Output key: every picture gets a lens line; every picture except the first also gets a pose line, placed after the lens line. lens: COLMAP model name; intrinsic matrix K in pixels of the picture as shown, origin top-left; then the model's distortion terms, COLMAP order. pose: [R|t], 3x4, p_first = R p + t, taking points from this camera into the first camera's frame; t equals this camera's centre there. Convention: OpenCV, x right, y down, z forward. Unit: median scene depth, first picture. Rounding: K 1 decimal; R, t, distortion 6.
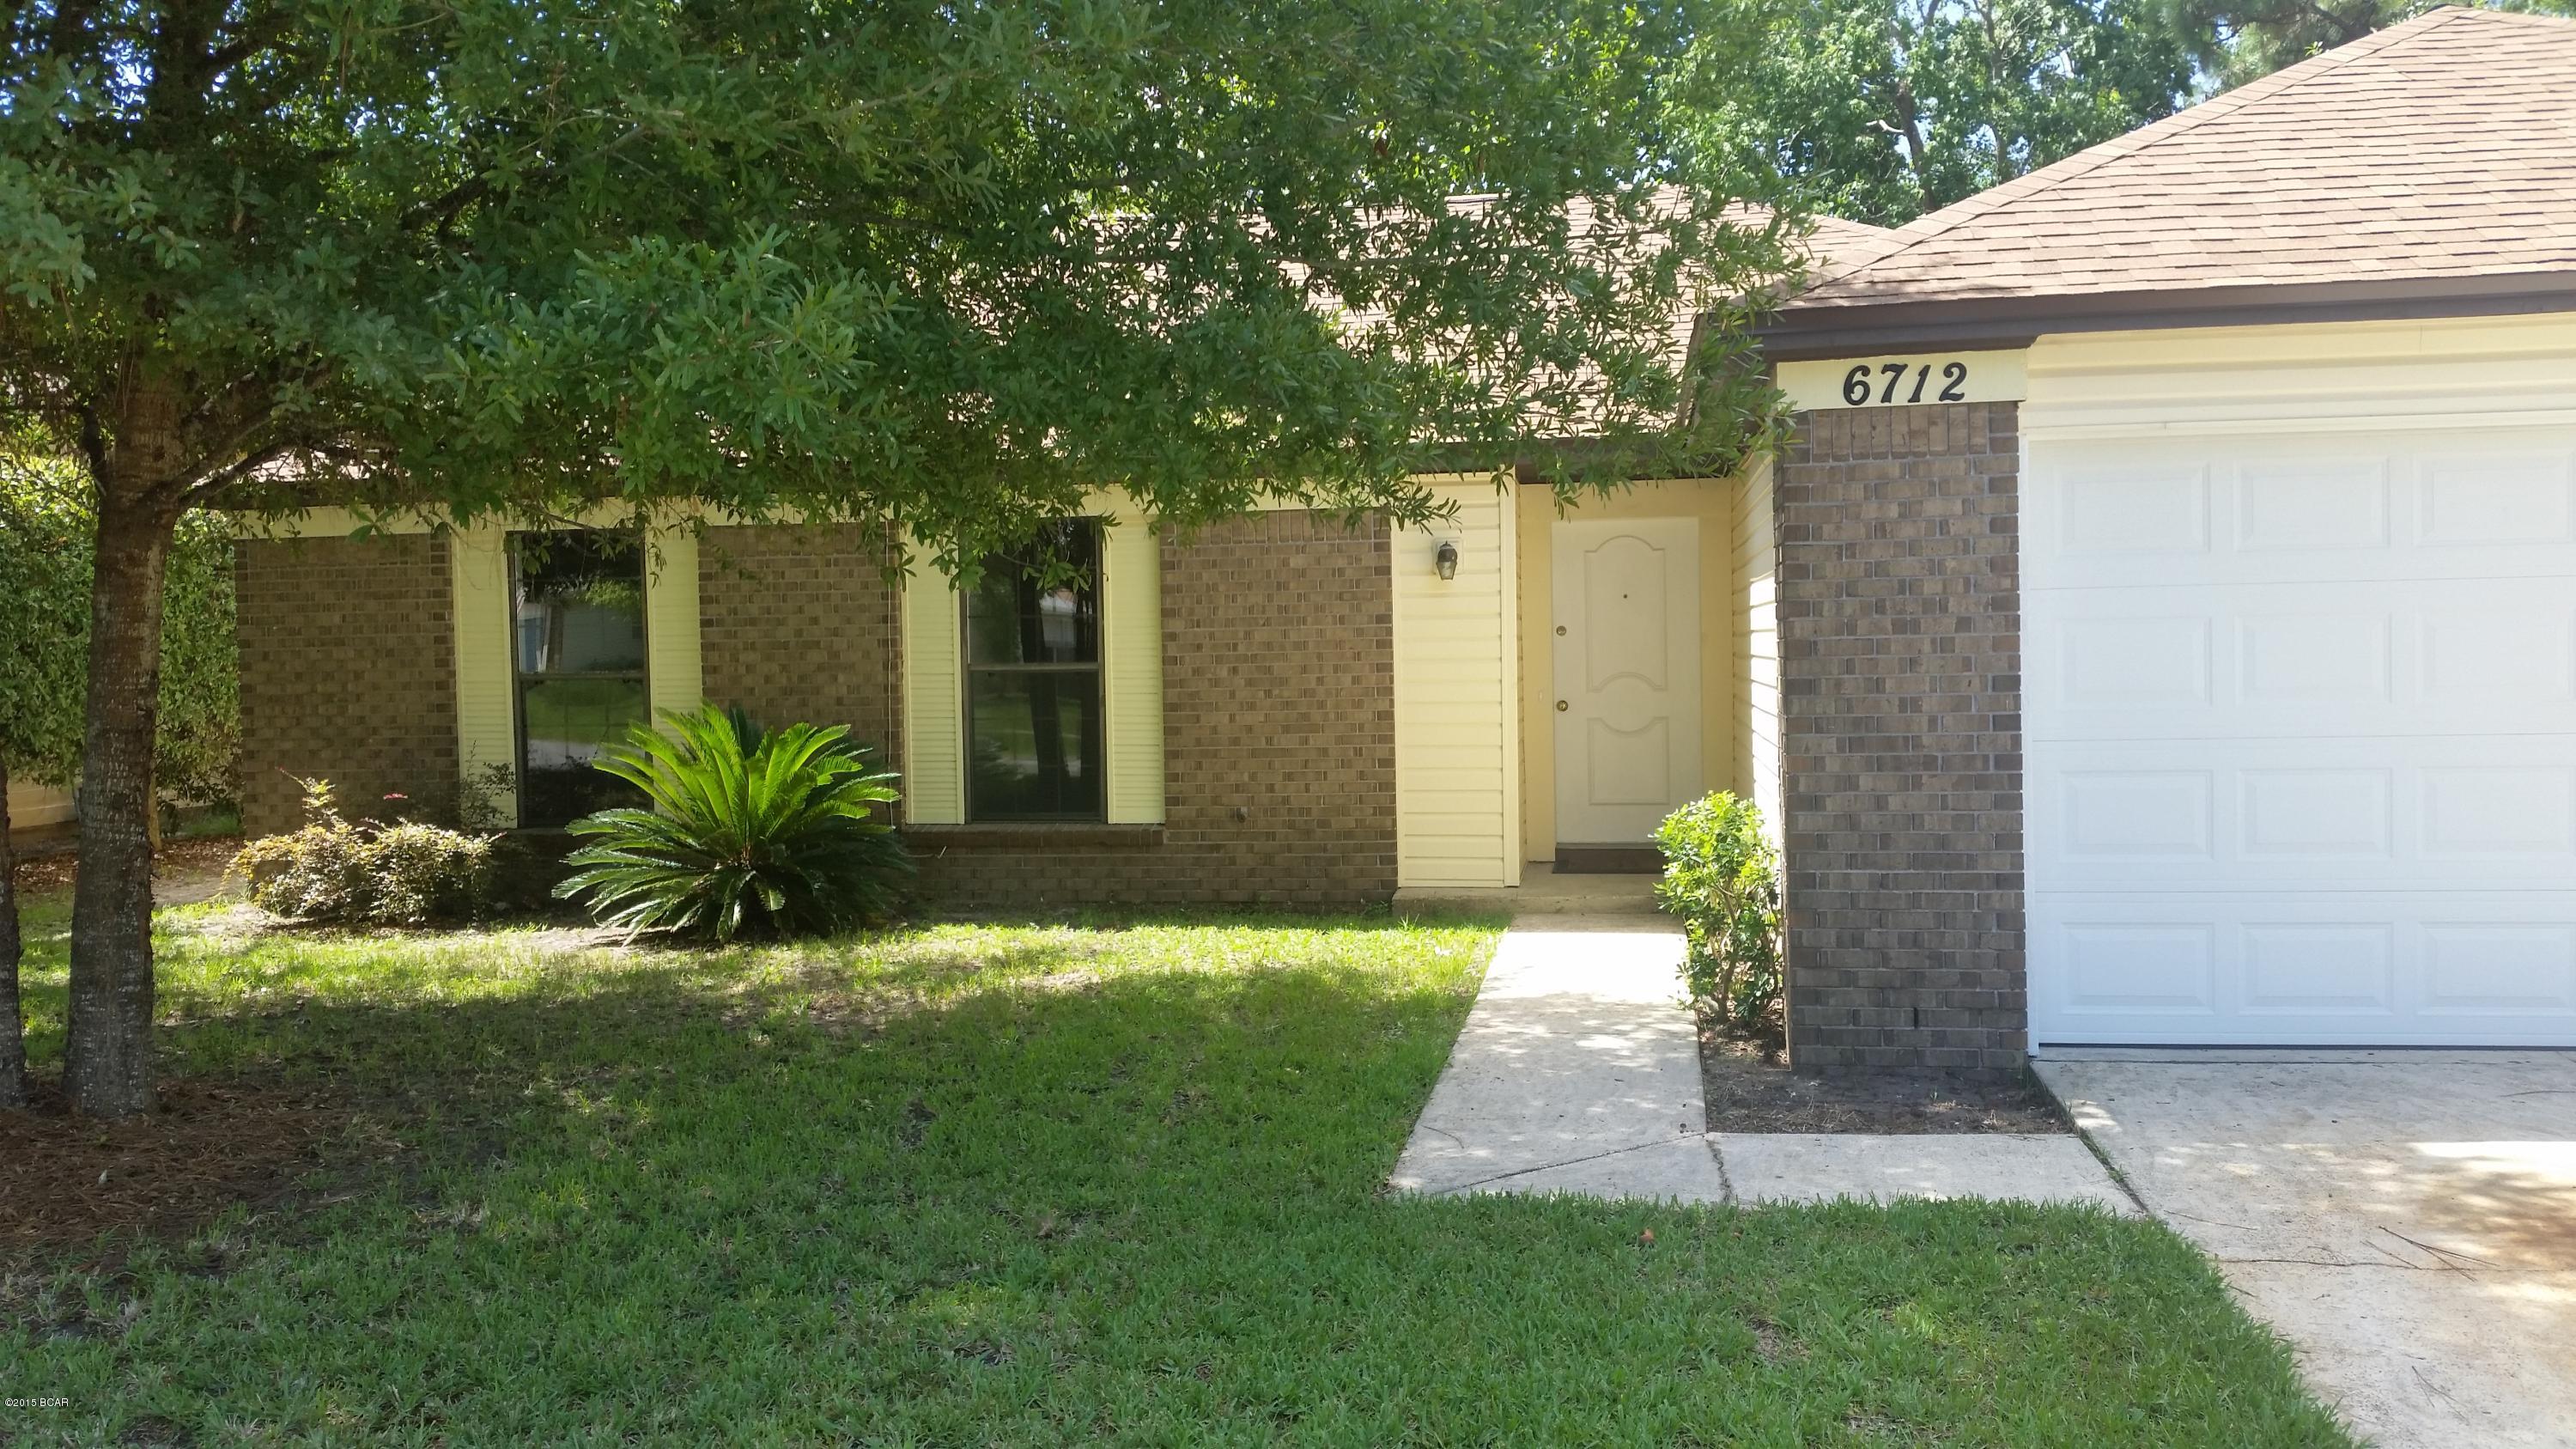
lens RADIAL K [[2195.7, 0, 1288.0], [0, 2195.7, 724.5], [0, 0, 1]] dist [0.237667, 0.004993]
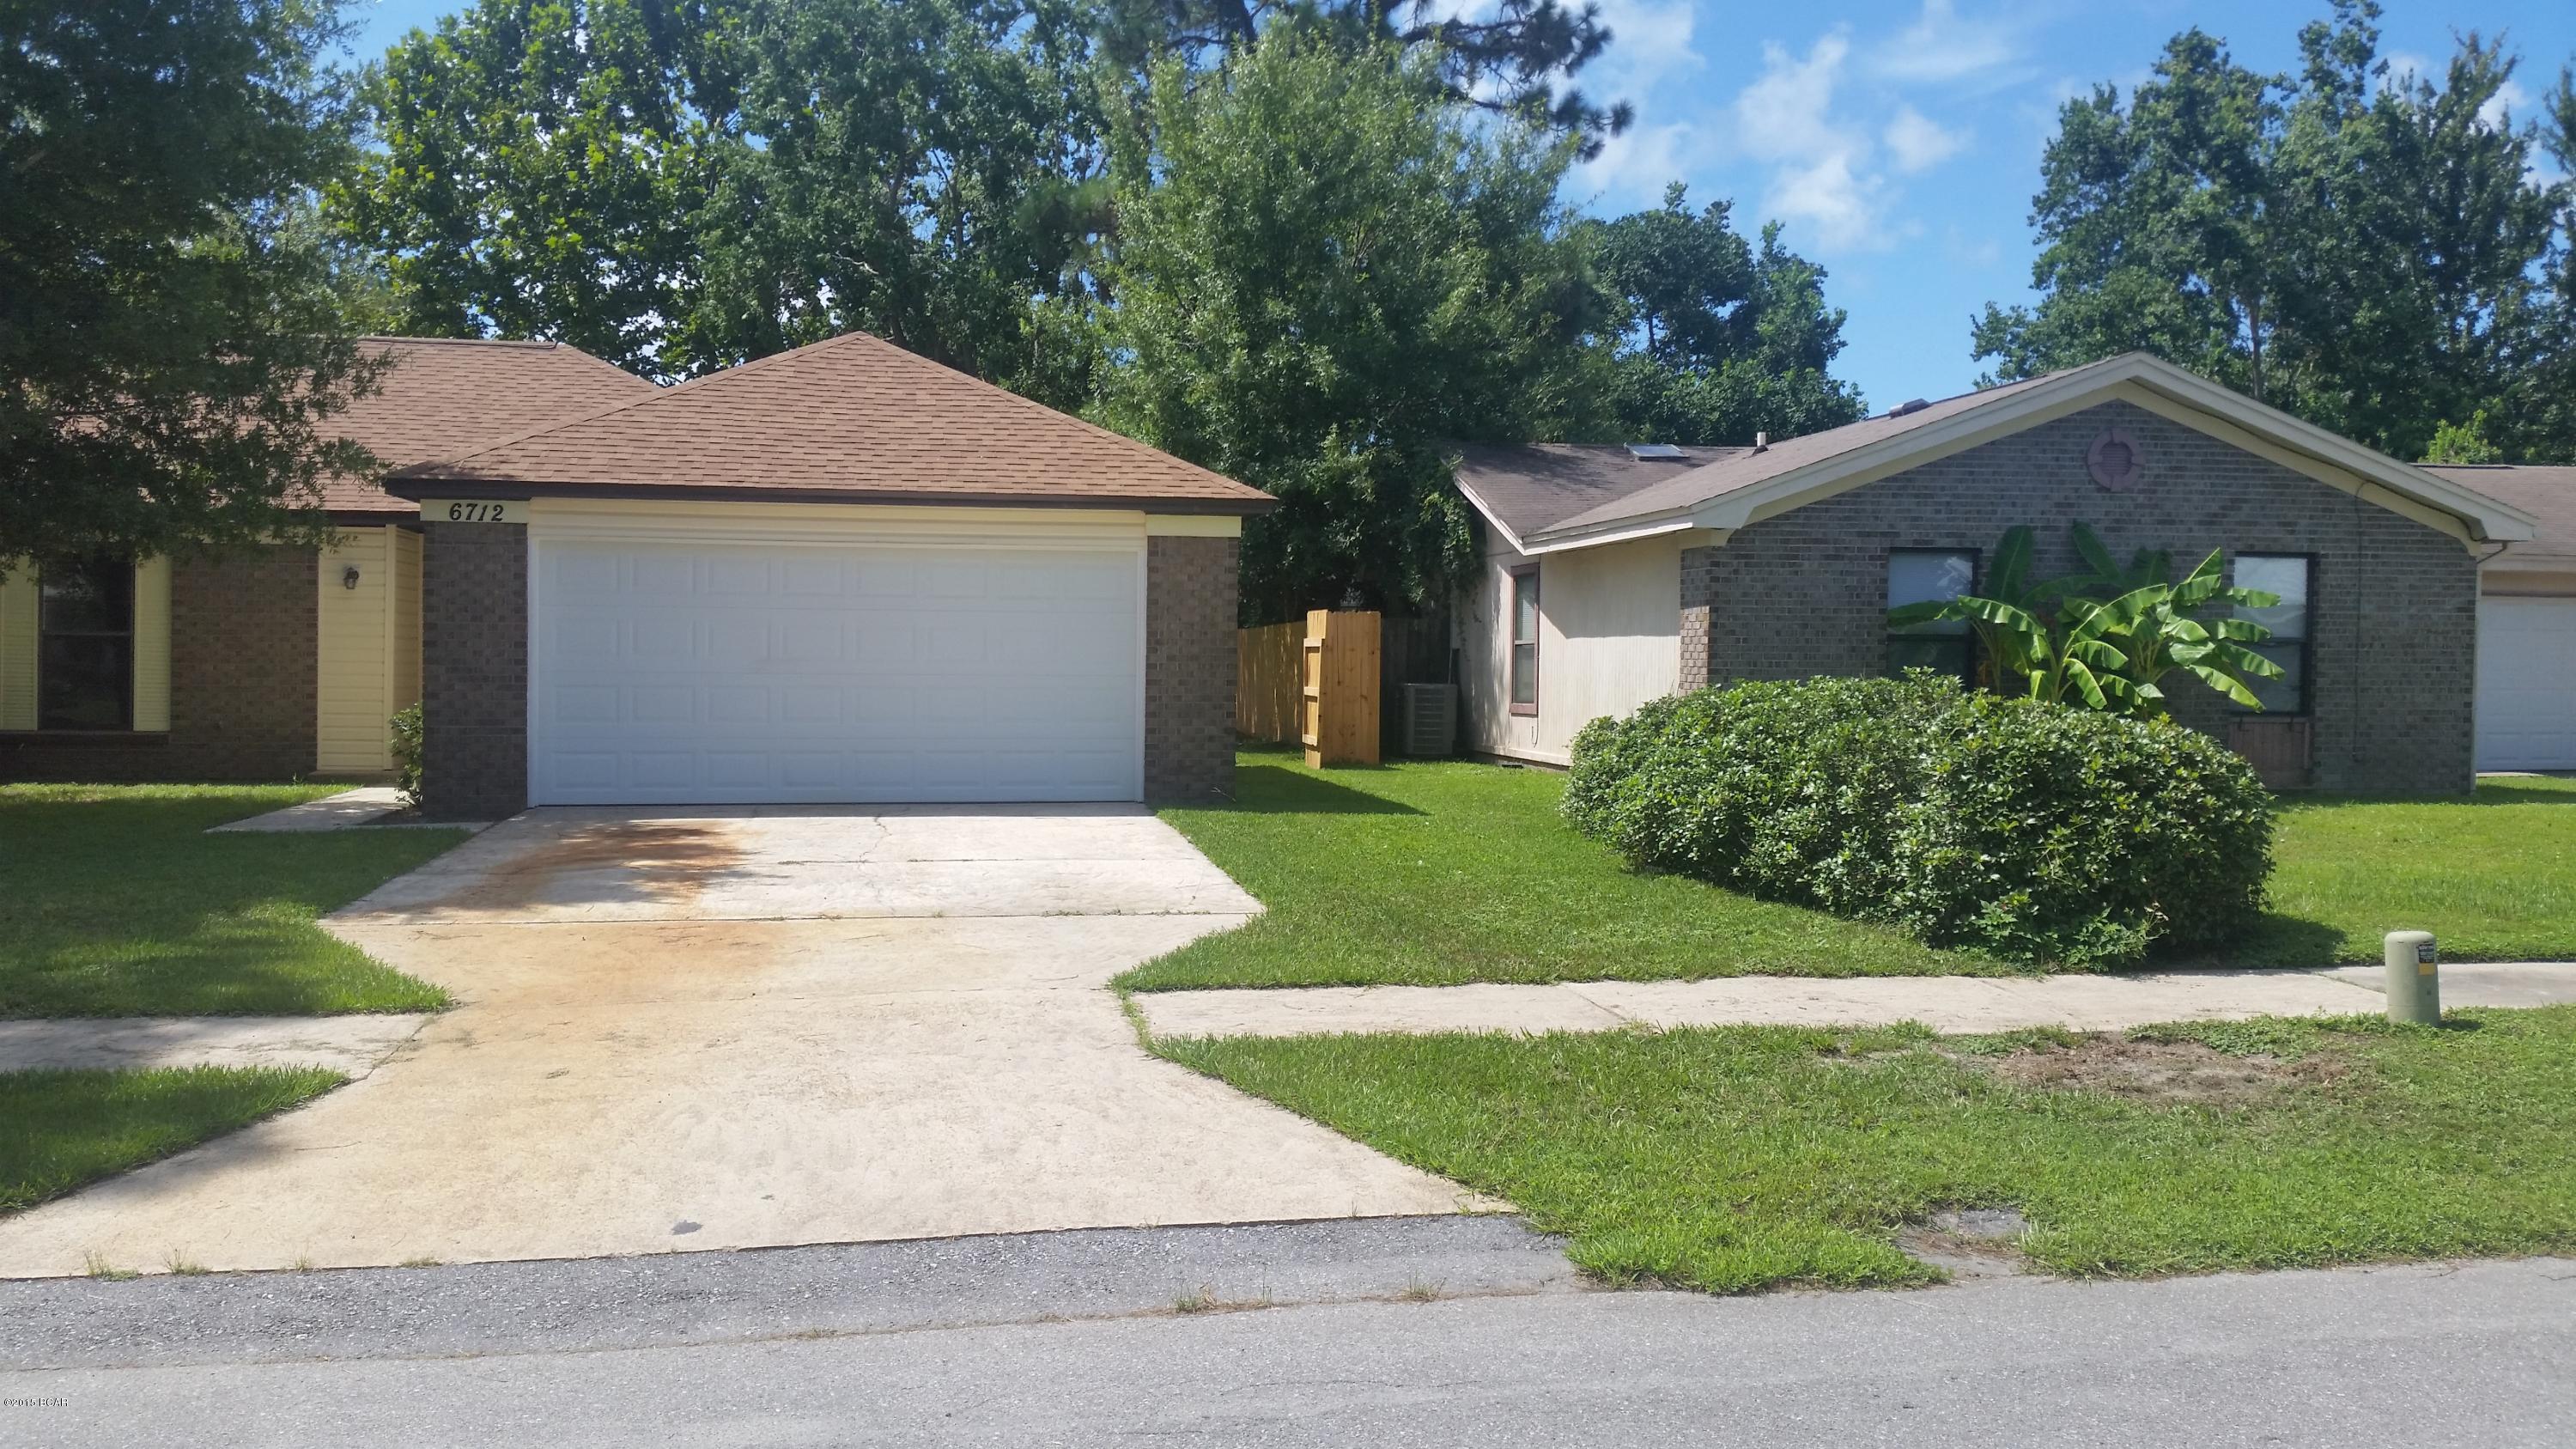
lens RADIAL K [[2301.5, 0, 1288.0], [0, 2301.5, 724.5], [0, 0, 1]] dist [-0.006007, -0.005538]
pose [[0.949433, 0.021286, 0.313247, 0.328462], [-0.017846, 0.999745, -0.013848, 0.081104], [-0.313461, 0.007557, 0.949571, -1.468875]]
